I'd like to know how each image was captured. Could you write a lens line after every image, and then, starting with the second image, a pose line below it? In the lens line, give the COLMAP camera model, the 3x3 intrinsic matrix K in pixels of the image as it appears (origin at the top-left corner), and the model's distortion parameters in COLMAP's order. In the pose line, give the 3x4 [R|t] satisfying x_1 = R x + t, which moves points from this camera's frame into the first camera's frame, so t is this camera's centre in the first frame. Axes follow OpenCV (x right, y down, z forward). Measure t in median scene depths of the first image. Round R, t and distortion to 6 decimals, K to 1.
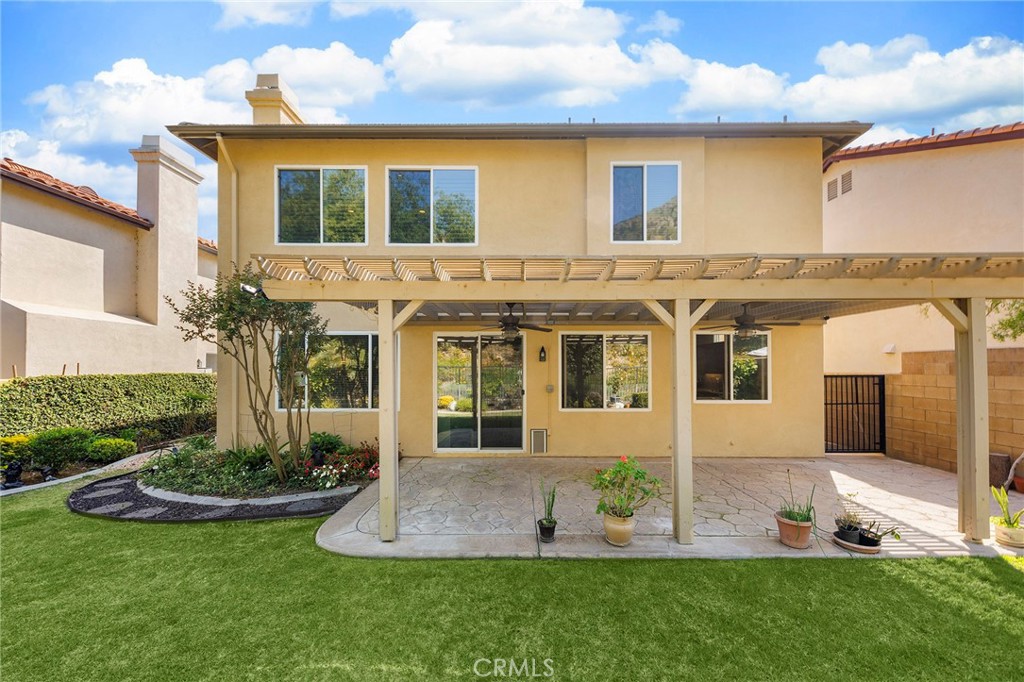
lens RADIAL K [[378.8, 0, 515.4], [0, 378.8, 363.4], [0, 0, 1]] dist [-0.000026, -0.000050]
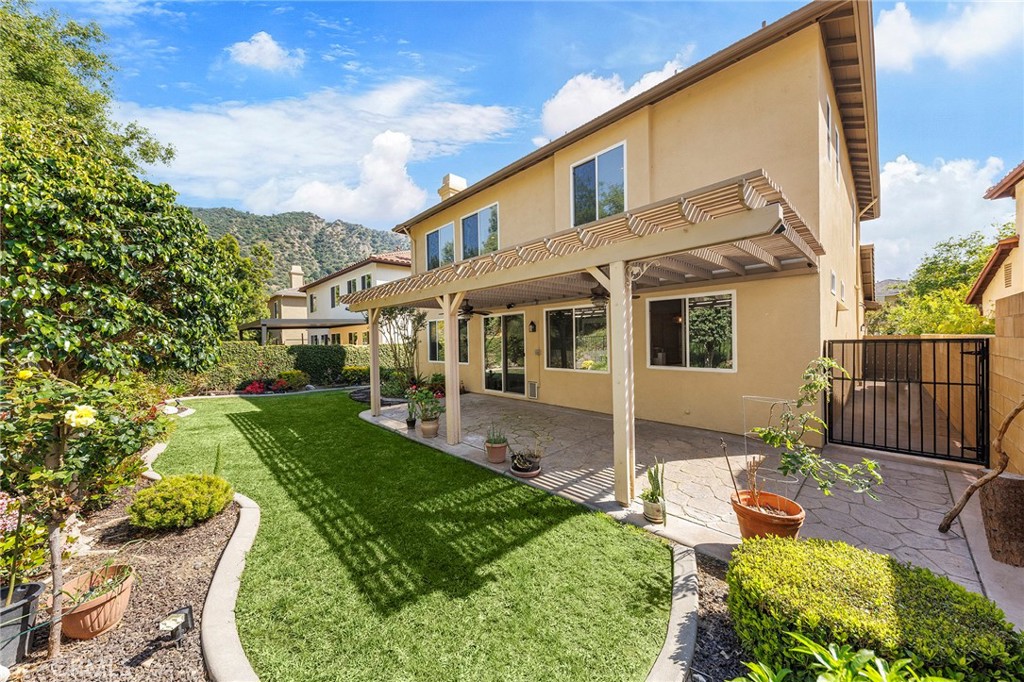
lens RADIAL K [[359.0, 0, 514.6], [0, 359.0, 341.9], [0, 0, 1]] dist [0.001934, 0.000083]
pose [[0.699546, -0.006744, -0.714556, 0.929256], [0.021155, 0.999713, 0.011276, 0.014636], [0.714275, -0.023005, 0.699487, 0.059871]]
